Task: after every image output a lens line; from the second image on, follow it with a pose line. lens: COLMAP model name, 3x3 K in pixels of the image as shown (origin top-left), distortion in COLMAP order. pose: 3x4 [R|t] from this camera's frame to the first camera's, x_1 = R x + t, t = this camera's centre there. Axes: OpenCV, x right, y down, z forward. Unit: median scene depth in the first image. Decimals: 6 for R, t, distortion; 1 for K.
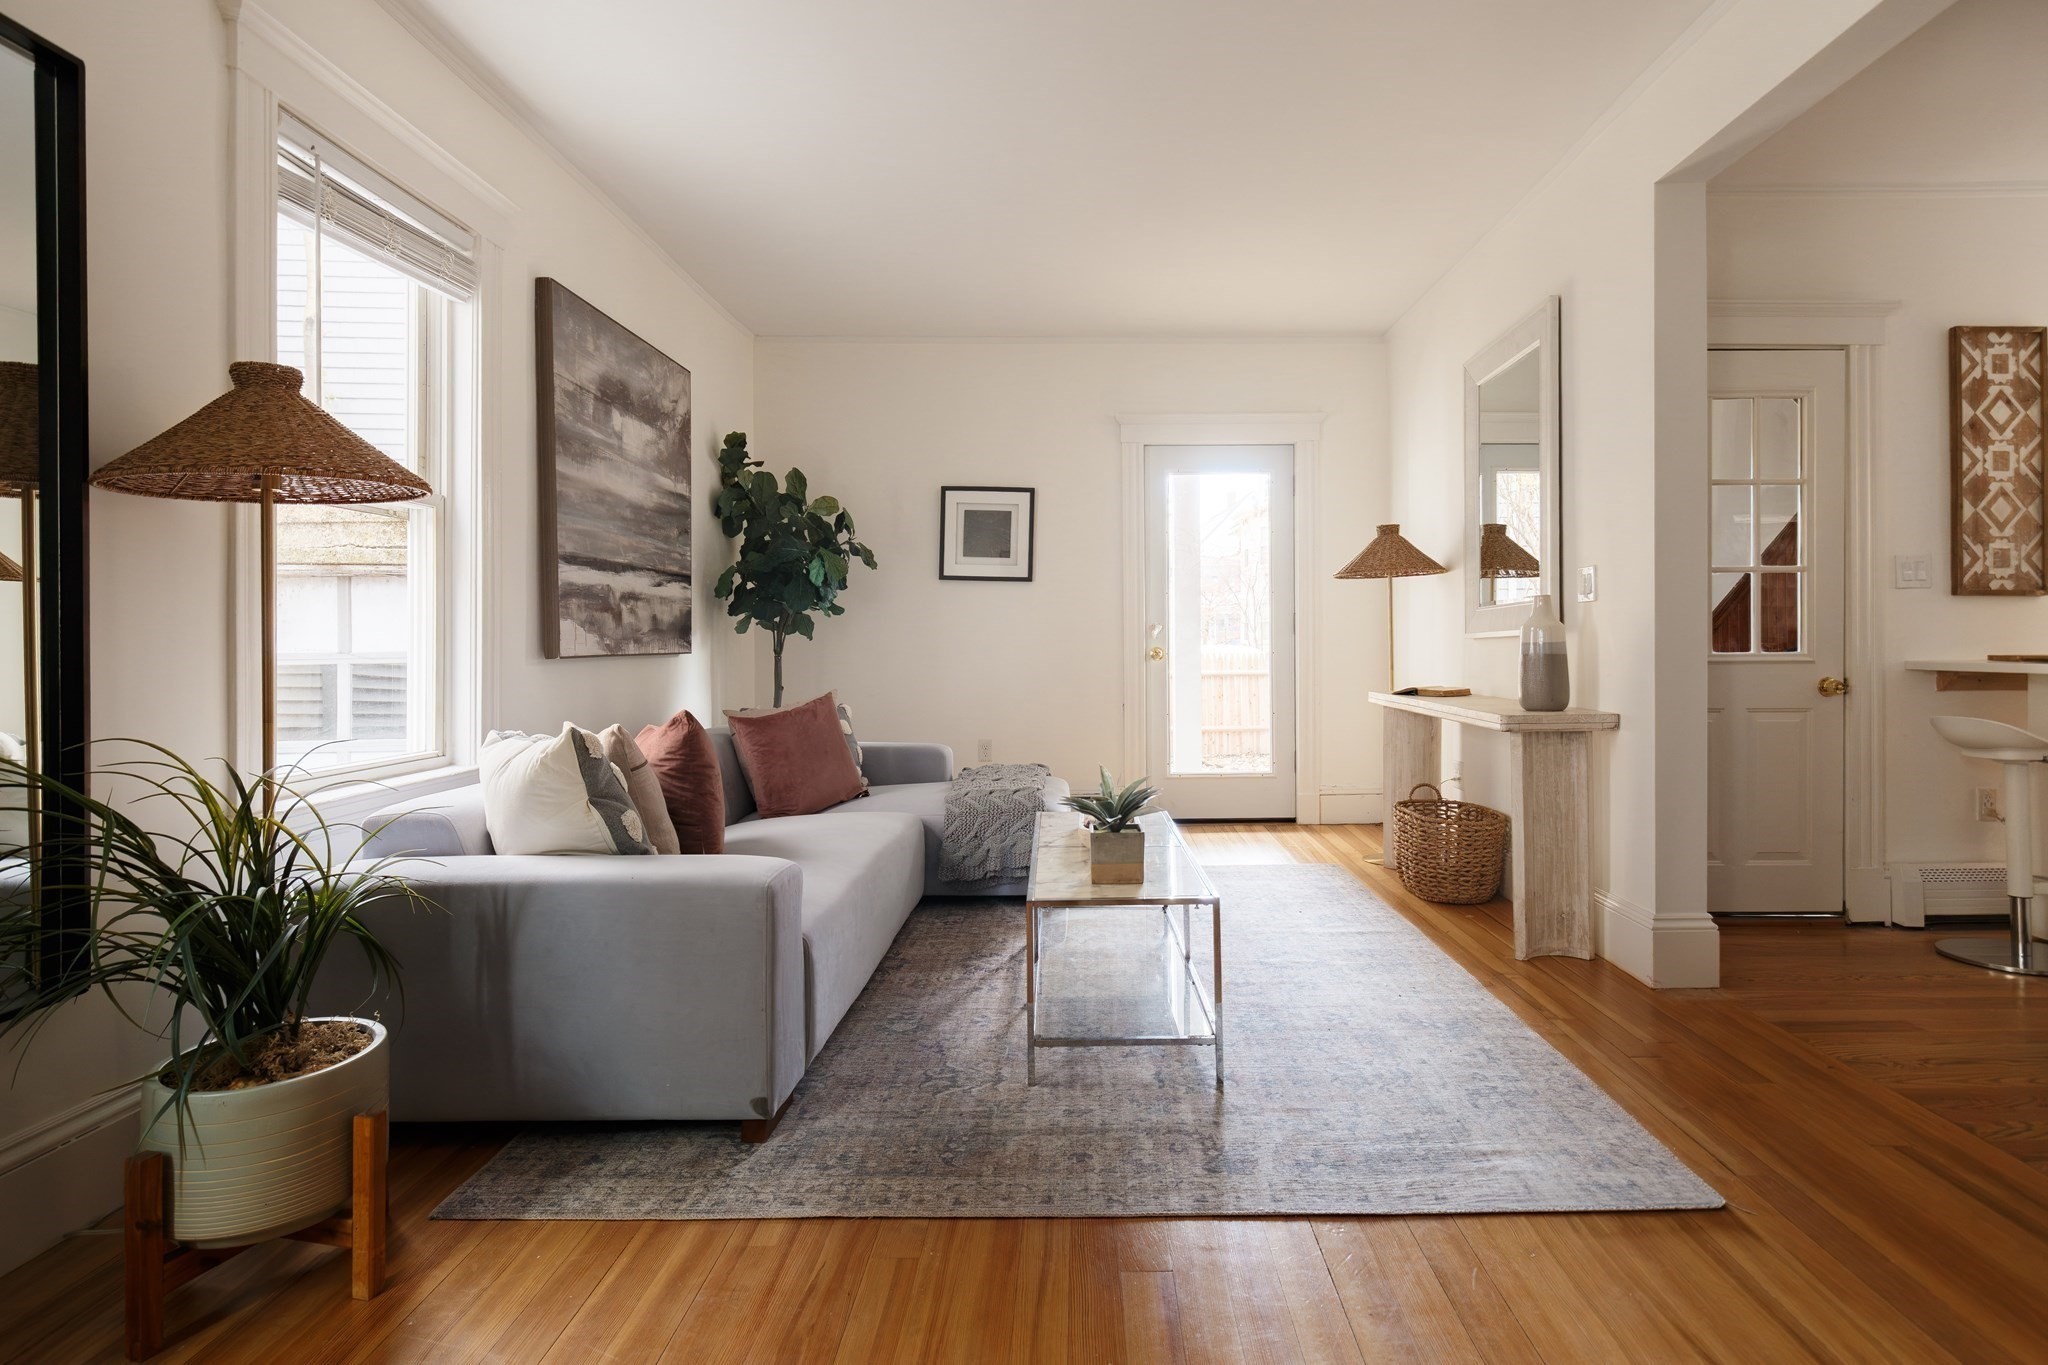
lens RADIAL K [[909.0, 0, 1024.7], [0, 909.0, 652.0], [0, 0, 1]] dist [0.002600, 0.000826]
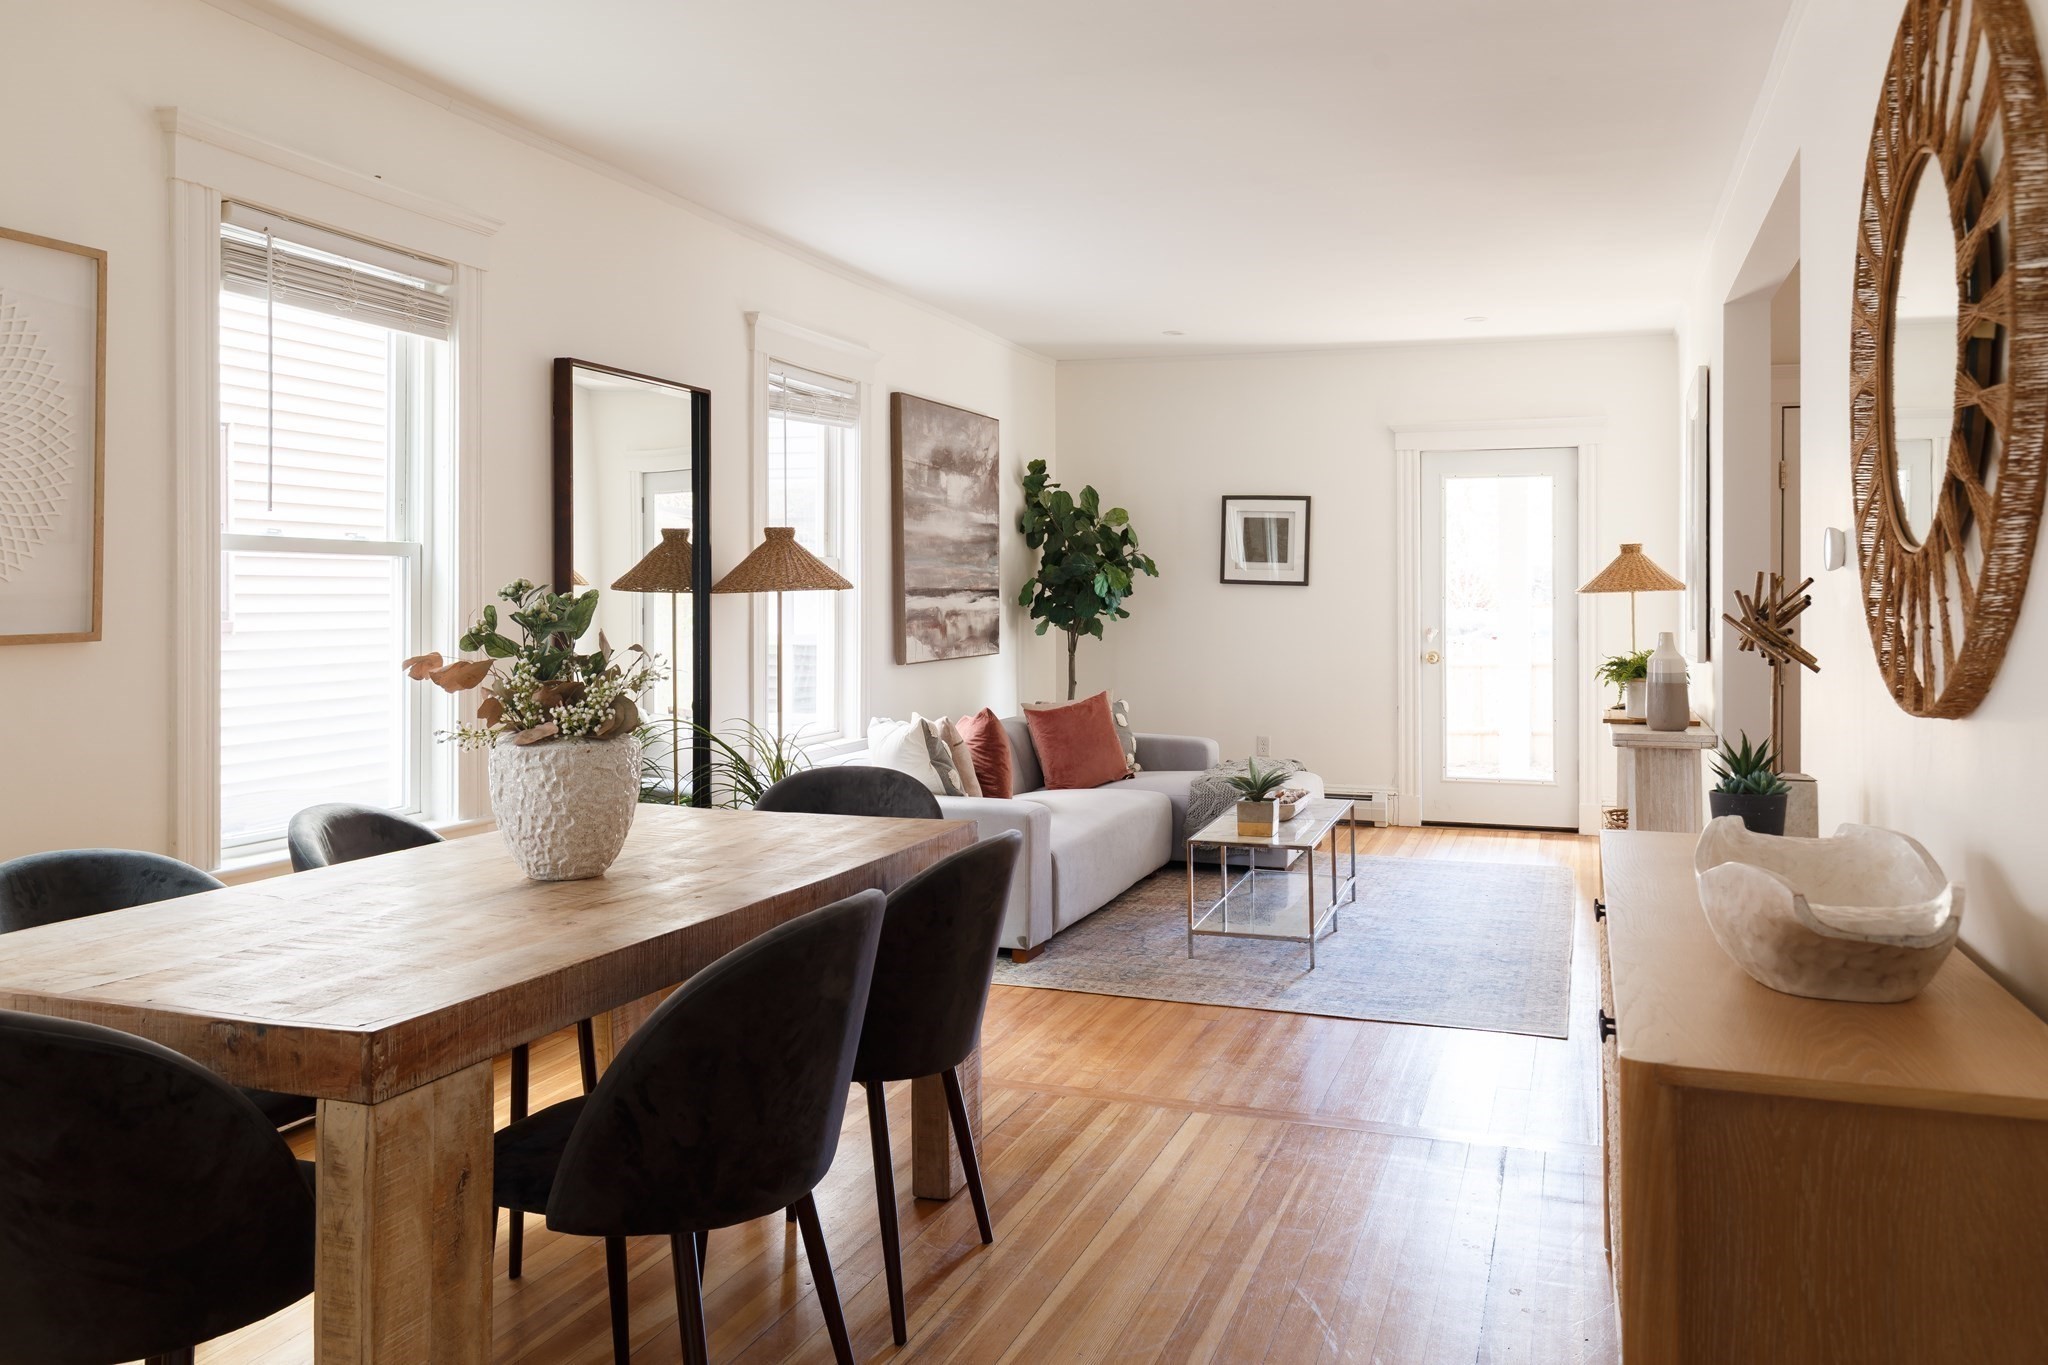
lens RADIAL K [[1547.8, 0, 1024.0], [0, 1547.8, 682.5], [0, 0, 1]] dist [-0.000476, -0.000126]
pose [[0.935755, 0.028625, -0.351487, 0.392515], [-0.004910, 0.997661, 0.068178, -0.102864], [0.352617, -0.062072, 0.933707, -0.919660]]
